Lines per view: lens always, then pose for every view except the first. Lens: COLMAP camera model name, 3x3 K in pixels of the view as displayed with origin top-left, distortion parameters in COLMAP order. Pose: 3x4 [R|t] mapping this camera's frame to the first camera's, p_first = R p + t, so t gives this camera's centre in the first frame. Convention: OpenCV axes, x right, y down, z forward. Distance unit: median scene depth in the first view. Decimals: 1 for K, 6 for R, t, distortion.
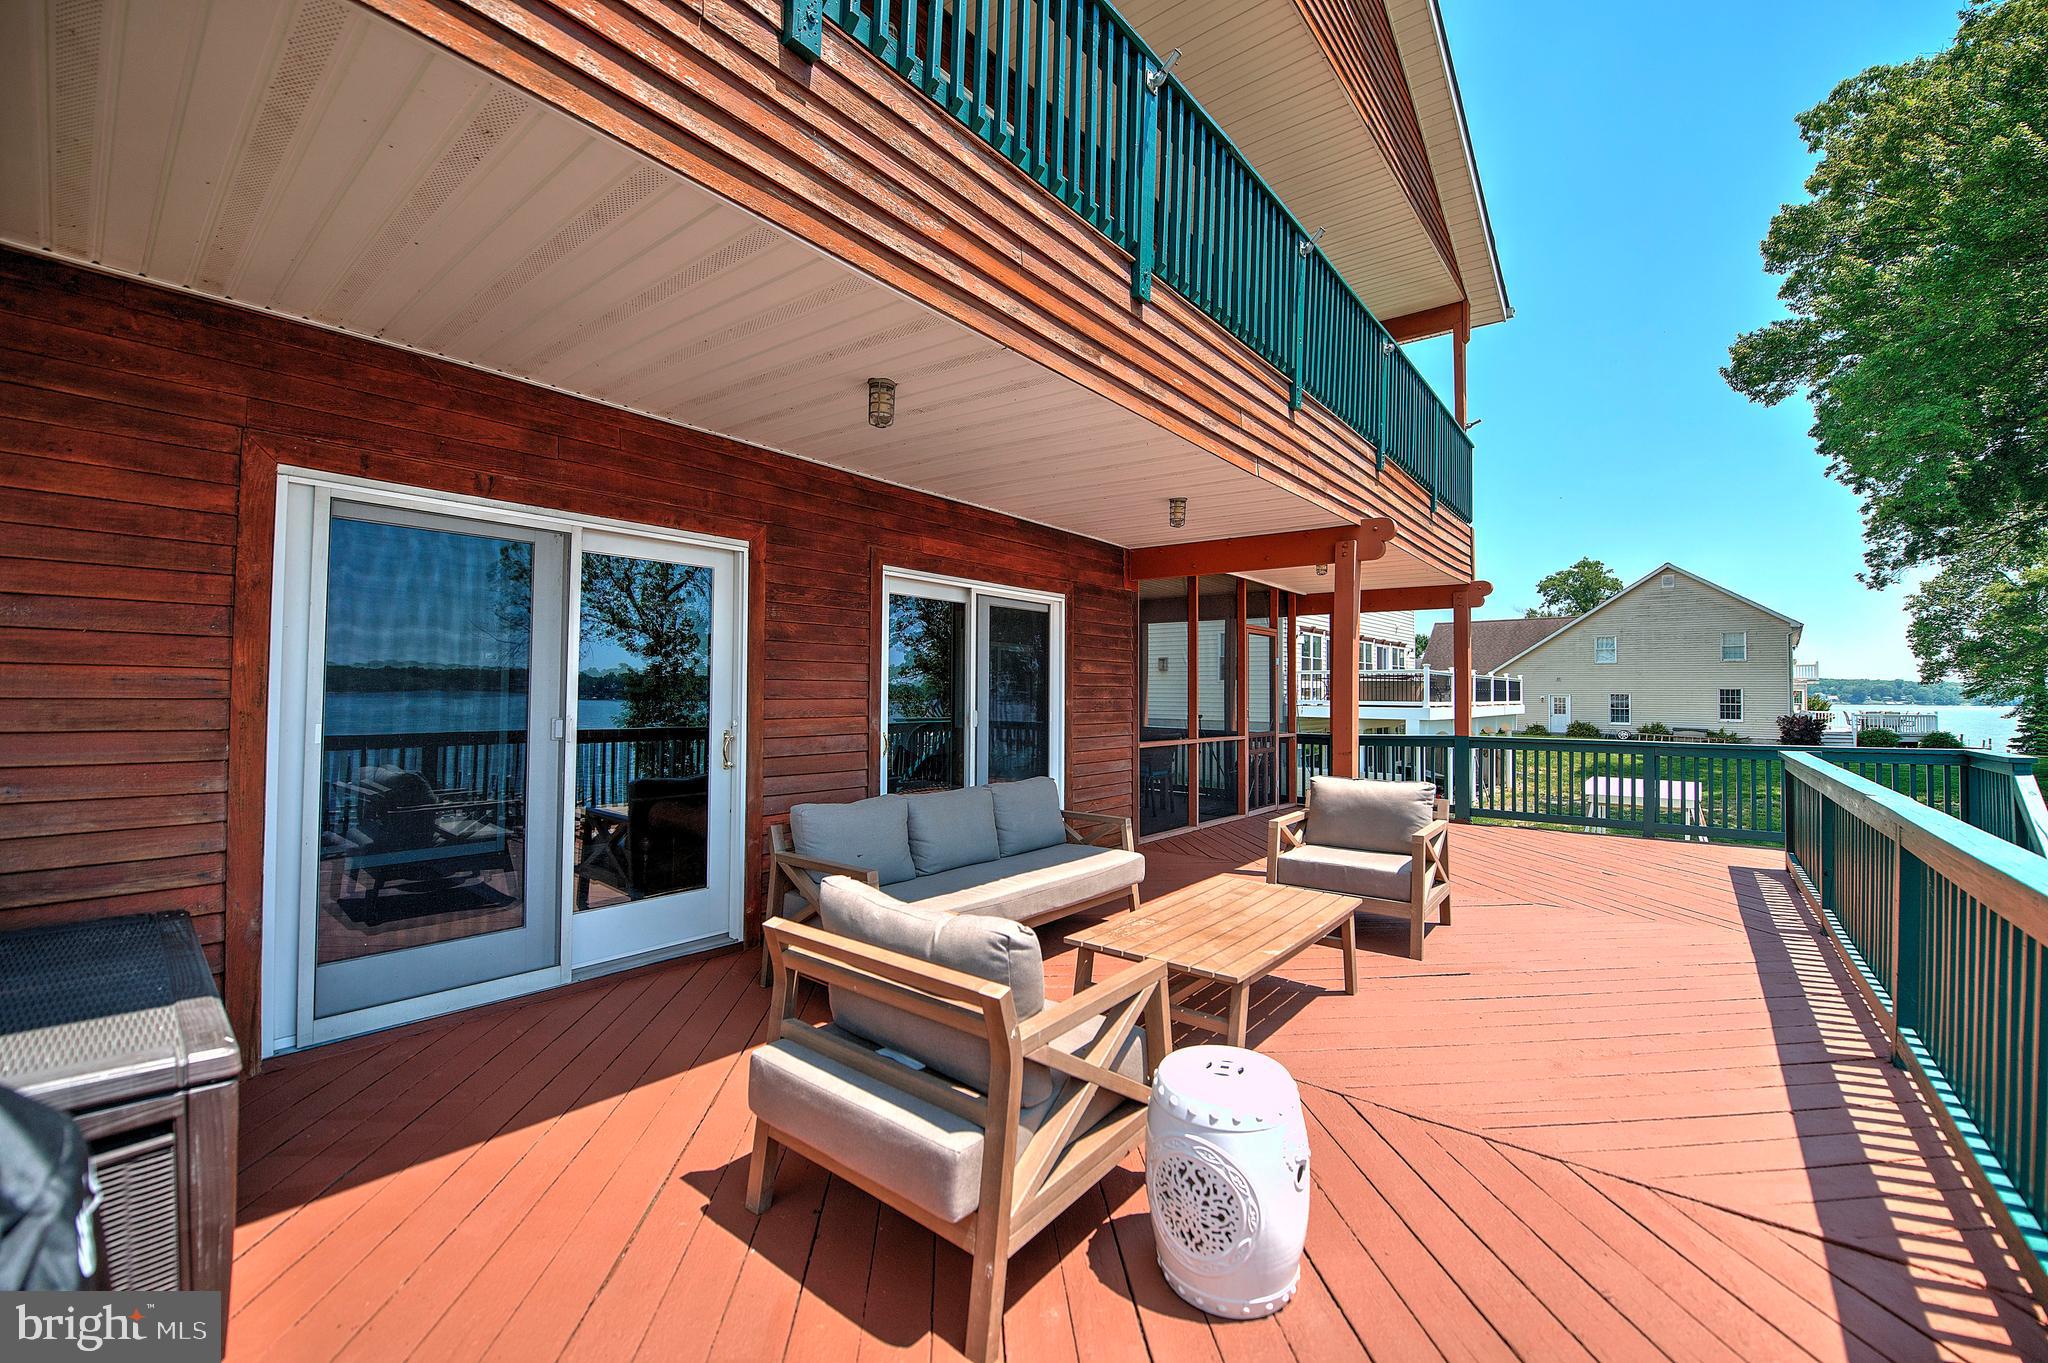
lens RADIAL K [[806.1, 0, 1028.7], [0, 806.1, 677.6], [0, 0, 1]] dist [-0.022060, -0.000632]
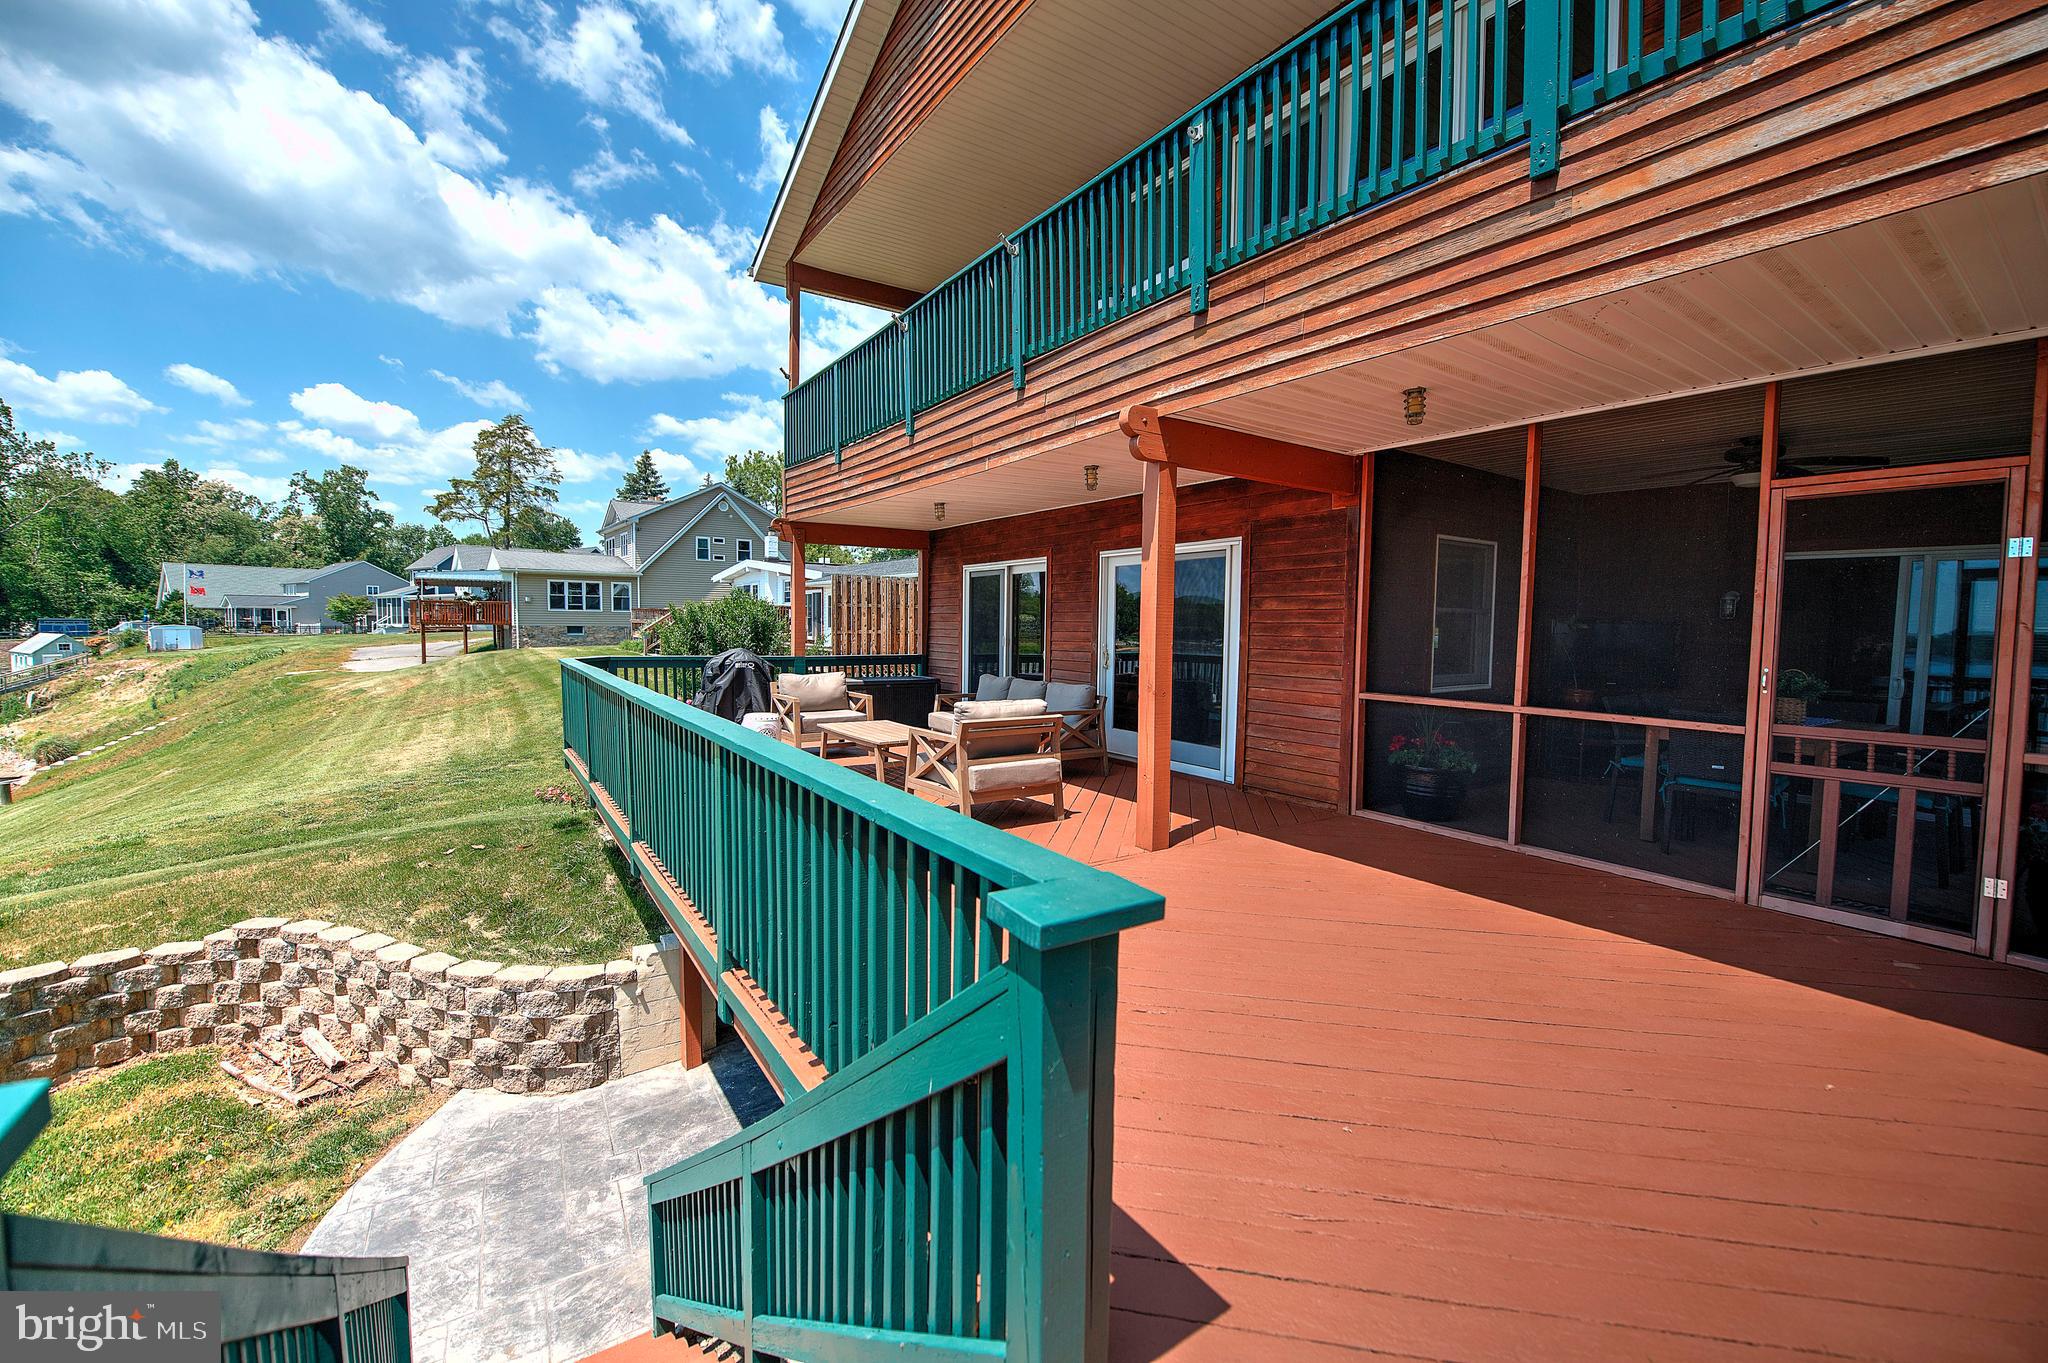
lens RADIAL K [[806.1, 0, 1026.3], [0, 806.1, 675.2], [0, 0, 1]] dist [-0.022060, -0.000632]
pose [[-0.279340, 0.044136, -0.959177, 1.106744], [0.000076, 0.998944, 0.045943, 0.029014], [0.960192, 0.012761, -0.279049, 0.994153]]
